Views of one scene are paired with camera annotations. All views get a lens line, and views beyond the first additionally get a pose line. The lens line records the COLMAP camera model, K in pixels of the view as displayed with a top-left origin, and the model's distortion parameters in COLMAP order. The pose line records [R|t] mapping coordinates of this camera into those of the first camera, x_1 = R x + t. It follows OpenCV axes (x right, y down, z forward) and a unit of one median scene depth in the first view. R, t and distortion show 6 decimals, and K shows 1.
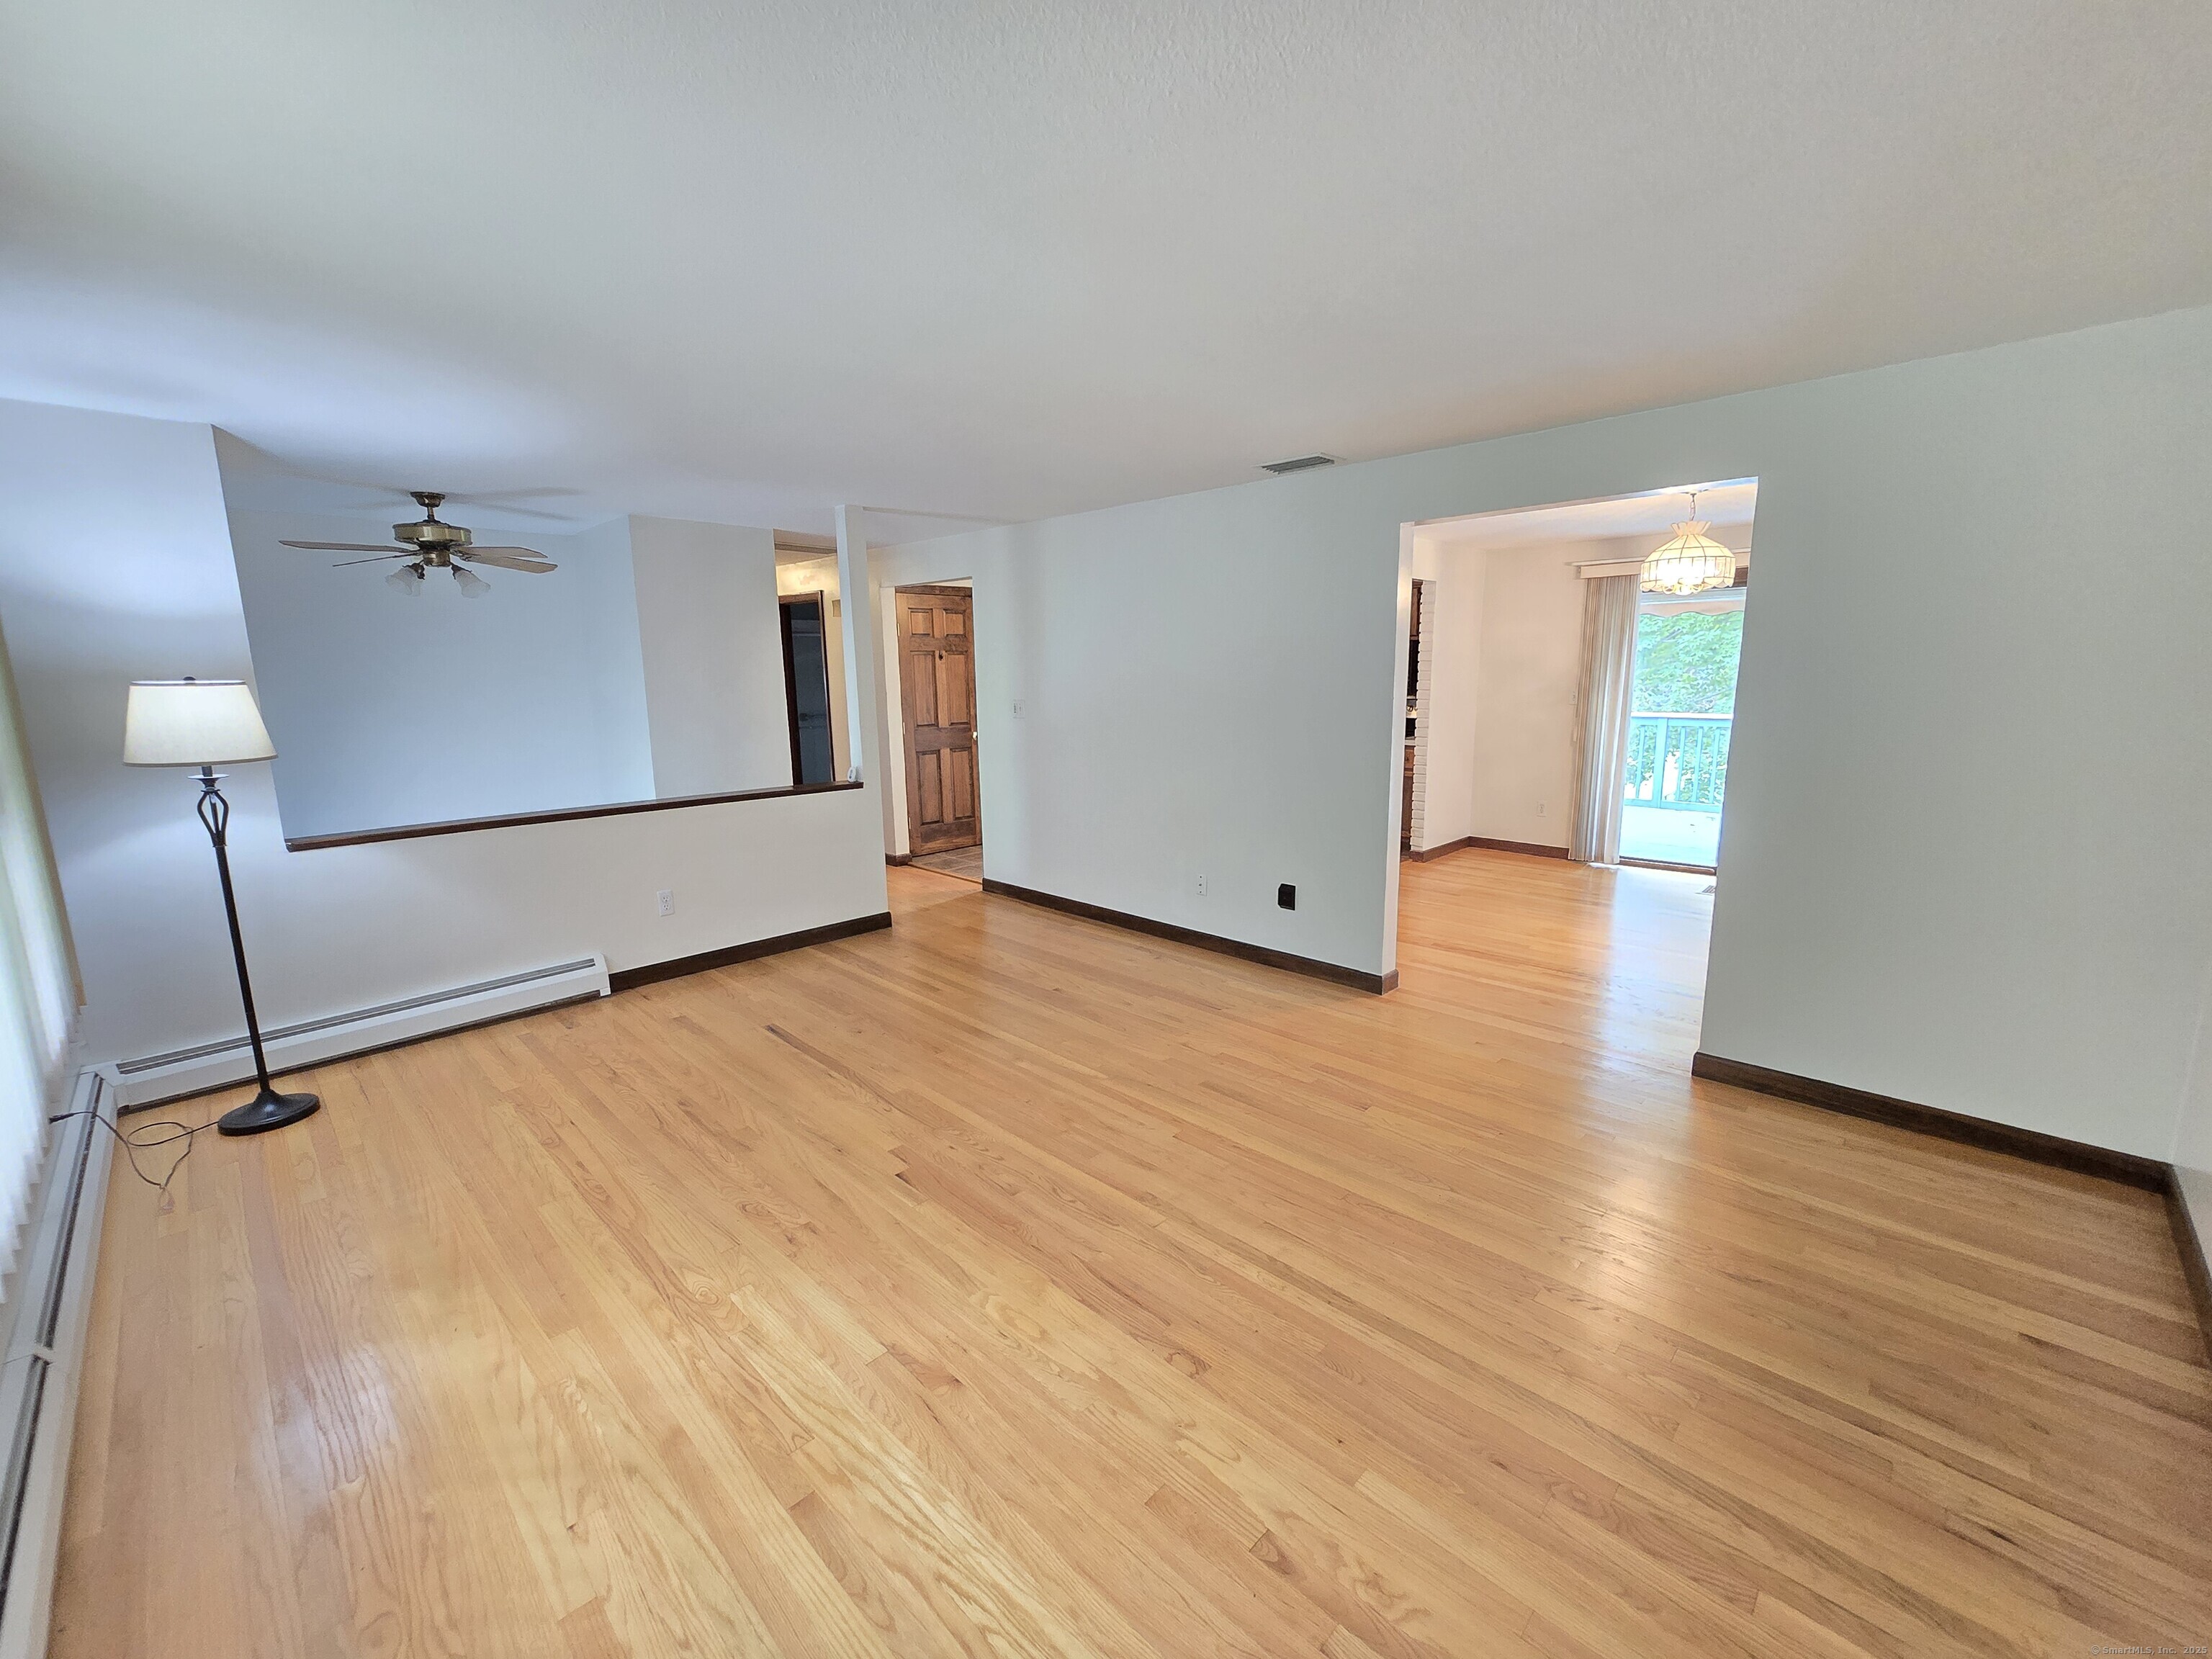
lens RADIAL K [[905.2, 0, 1116.9], [0, 905.2, 836.2], [0, 0, 1]] dist [-0.005709, 0.000555]
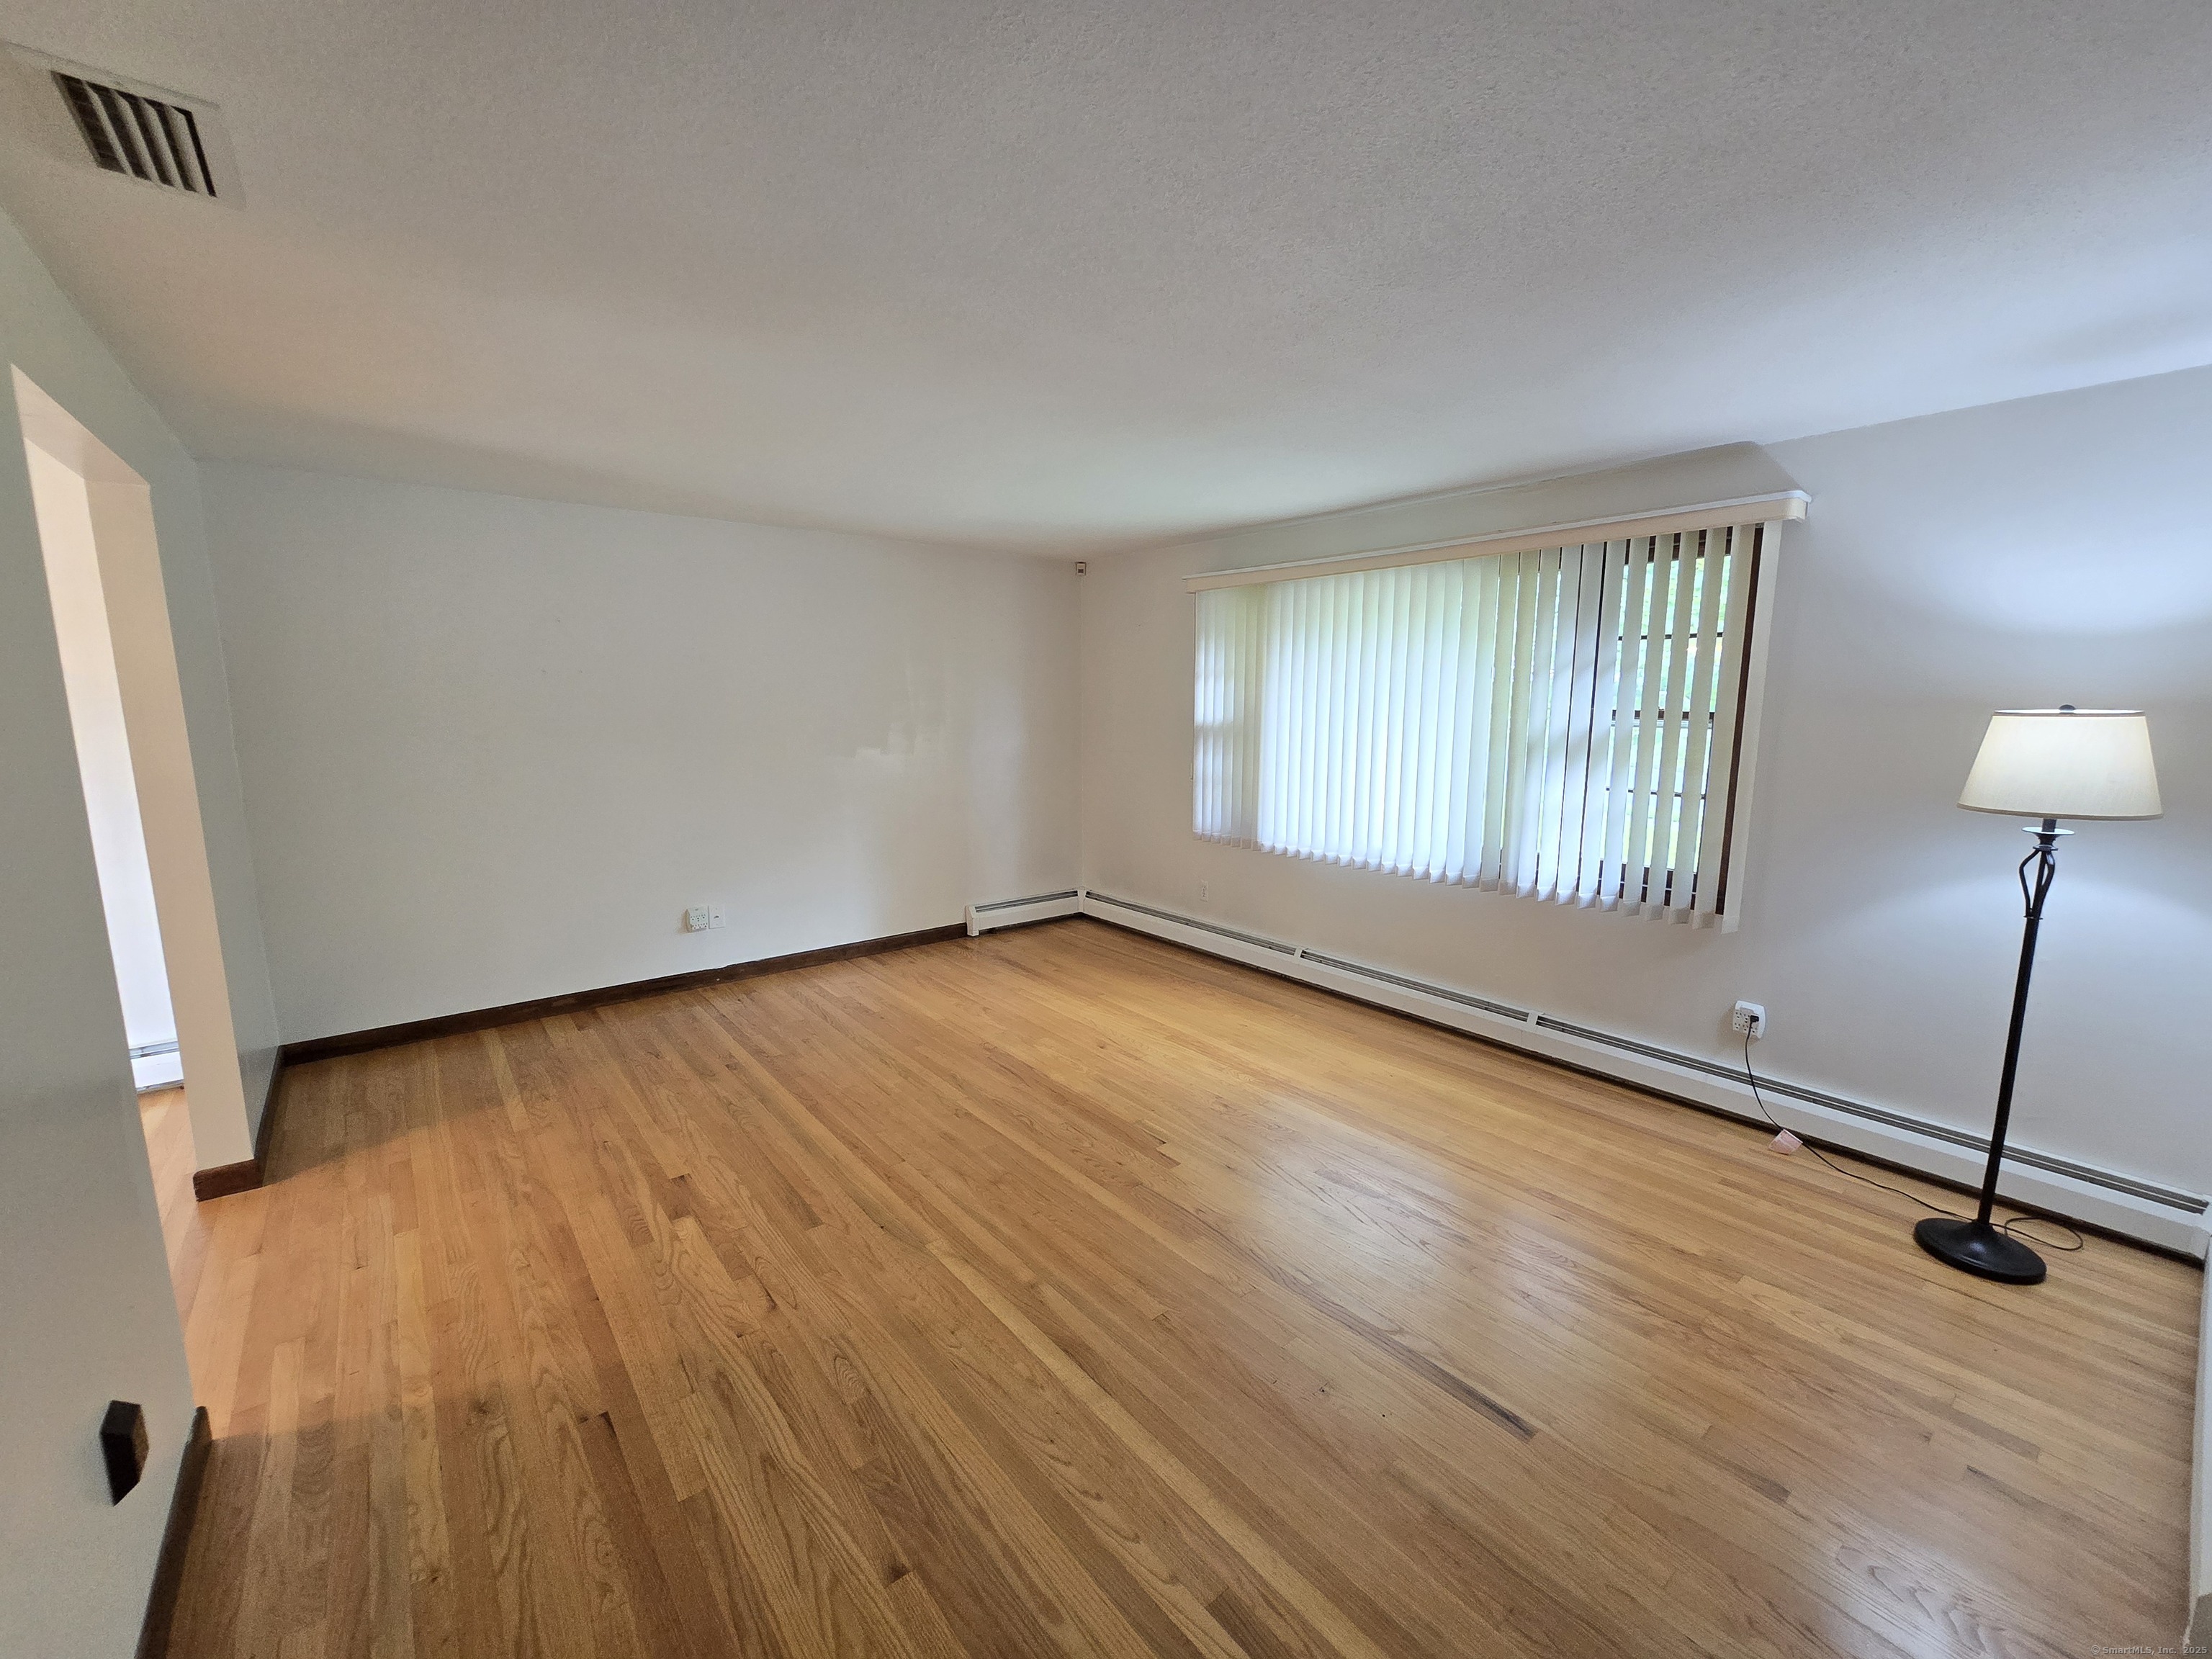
lens RADIAL K [[905.2, 0, 1108.7], [0, 905.2, 837.3], [0, 0, 1]] dist [-0.005709, 0.000555]
pose [[-0.992621, -0.010926, 0.120763, -0.198126], [0.030632, 0.941033, 0.336925, -0.240834], [-0.117323, 0.338138, -0.933755, 1.258294]]
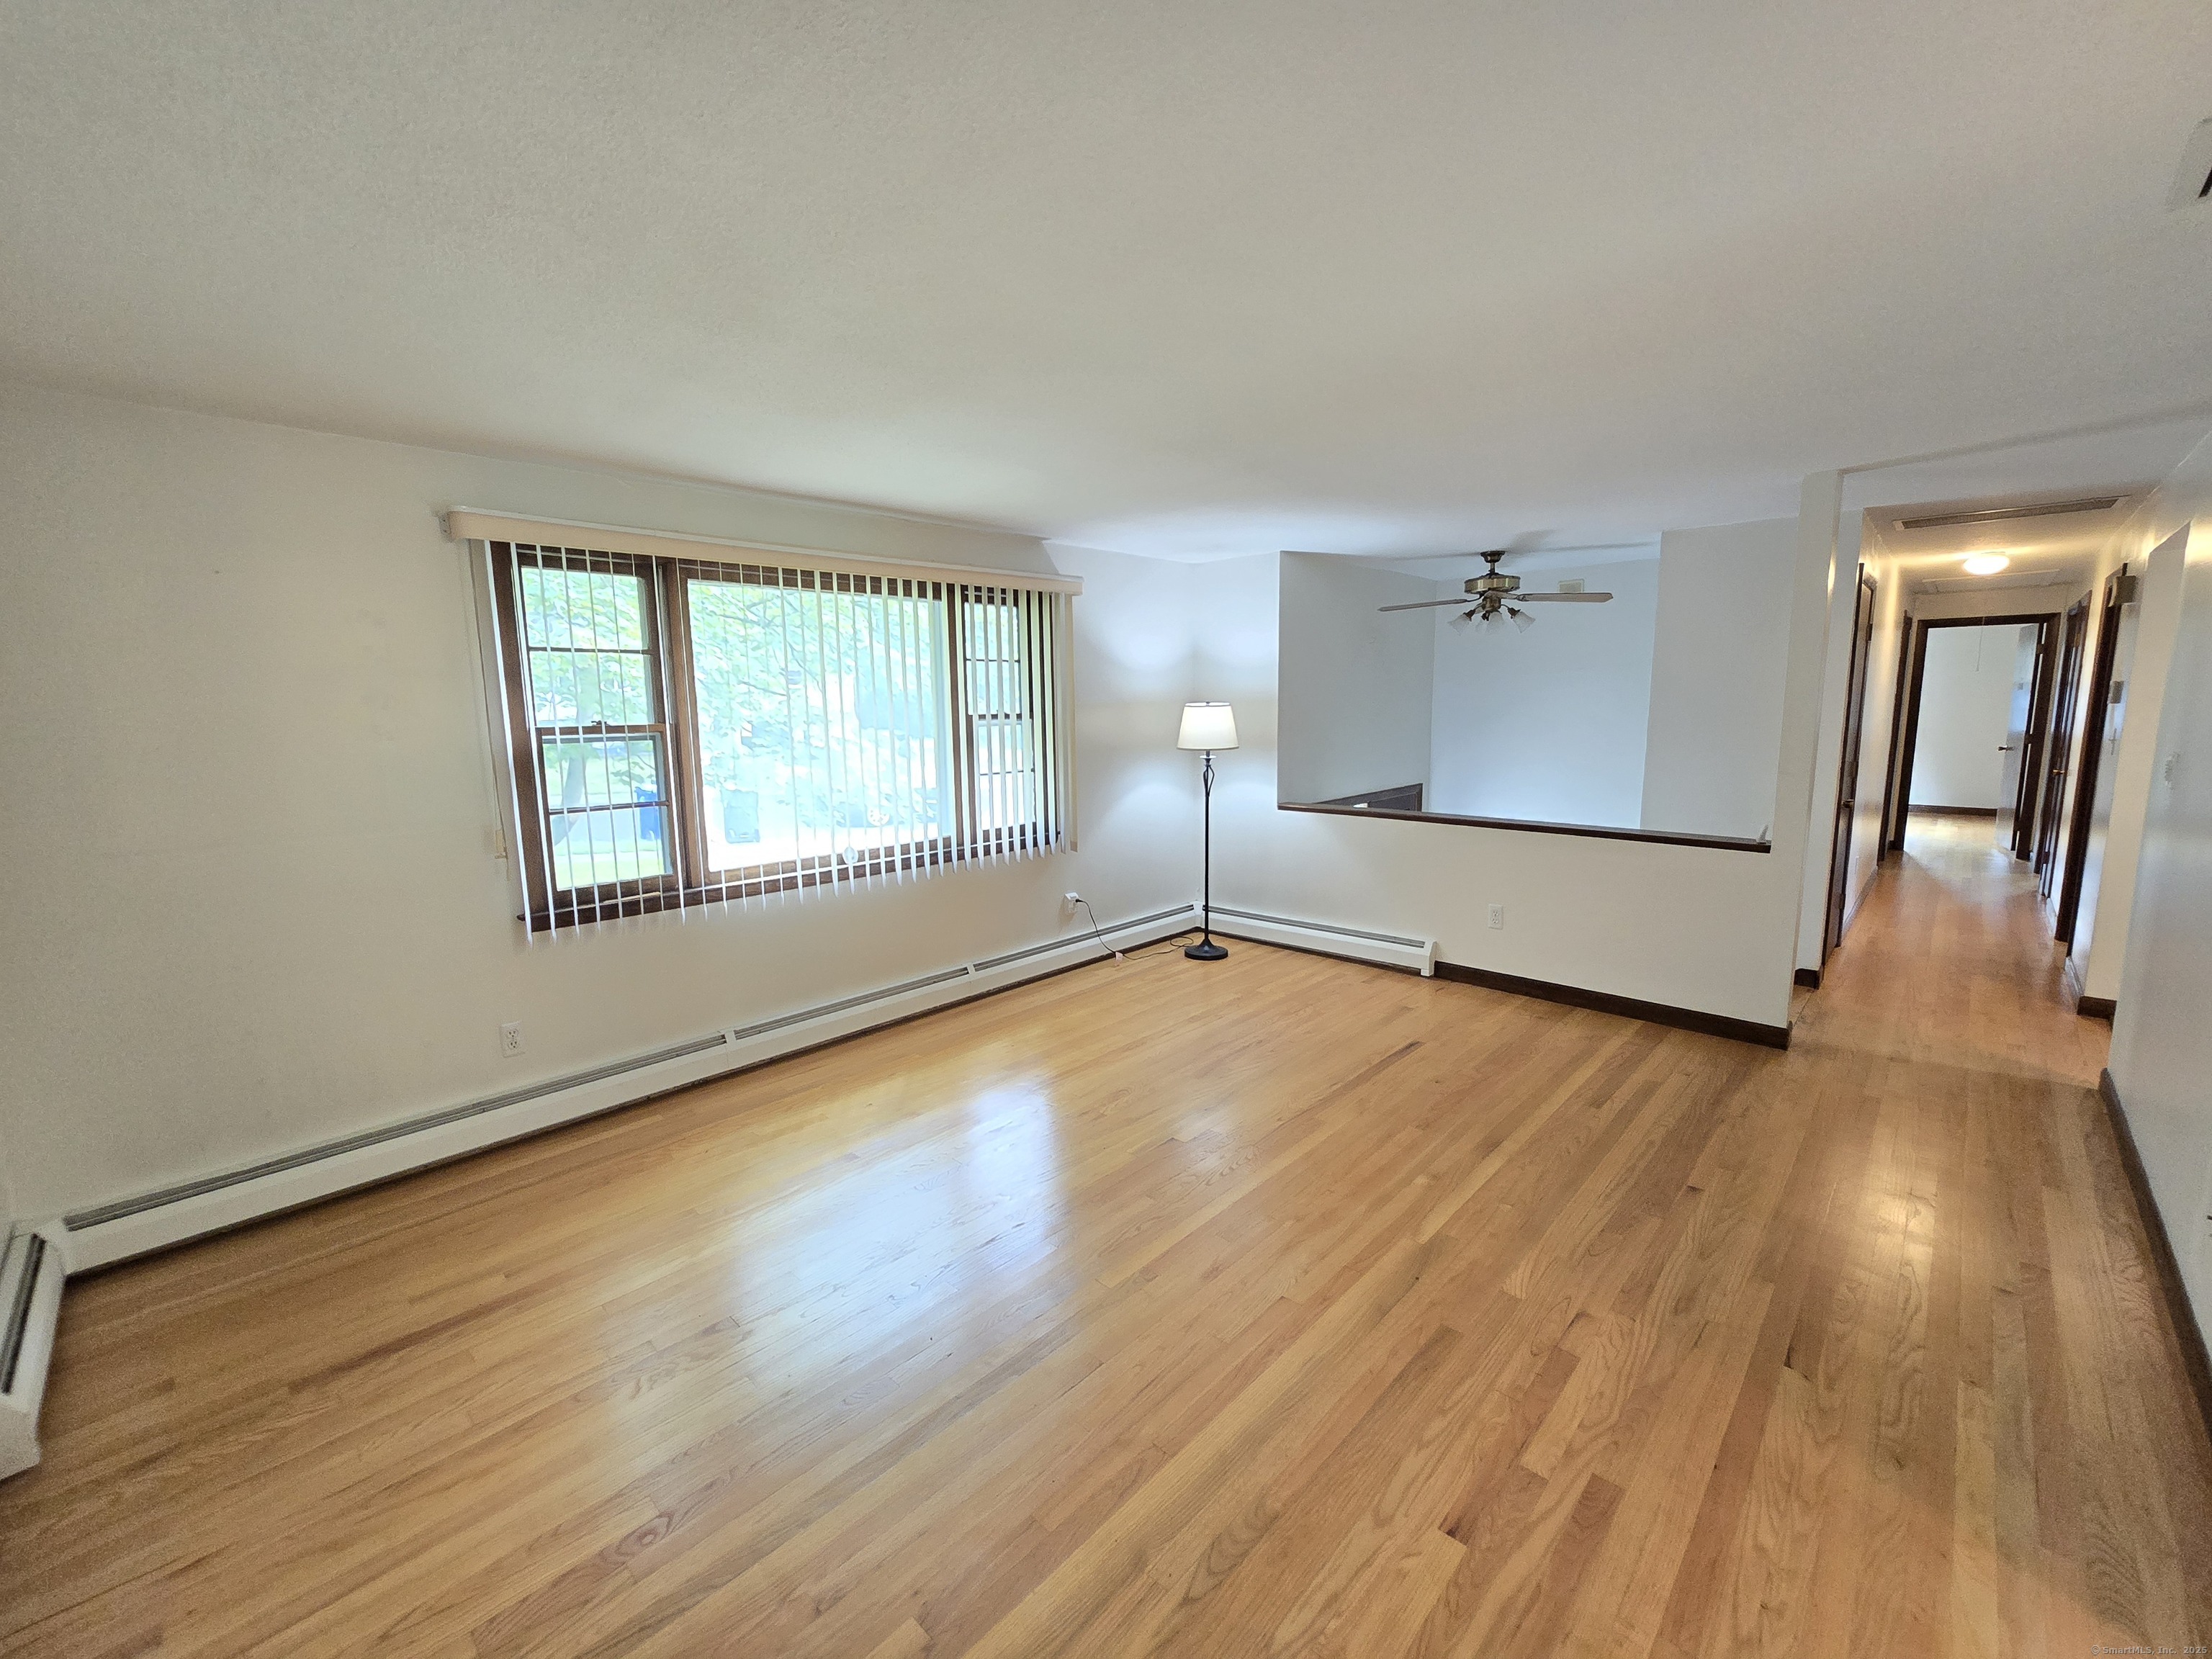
lens RADIAL K [[905.2, 0, 1107.4], [0, 905.2, 831.8], [0, 0, 1]] dist [-0.005709, 0.000555]
pose [[0.004409, 0.156396, -0.987685, 0.547360], [-0.169459, 0.973526, 0.153398, -0.112372], [0.985527, 0.166695, 0.030795, 0.529242]]
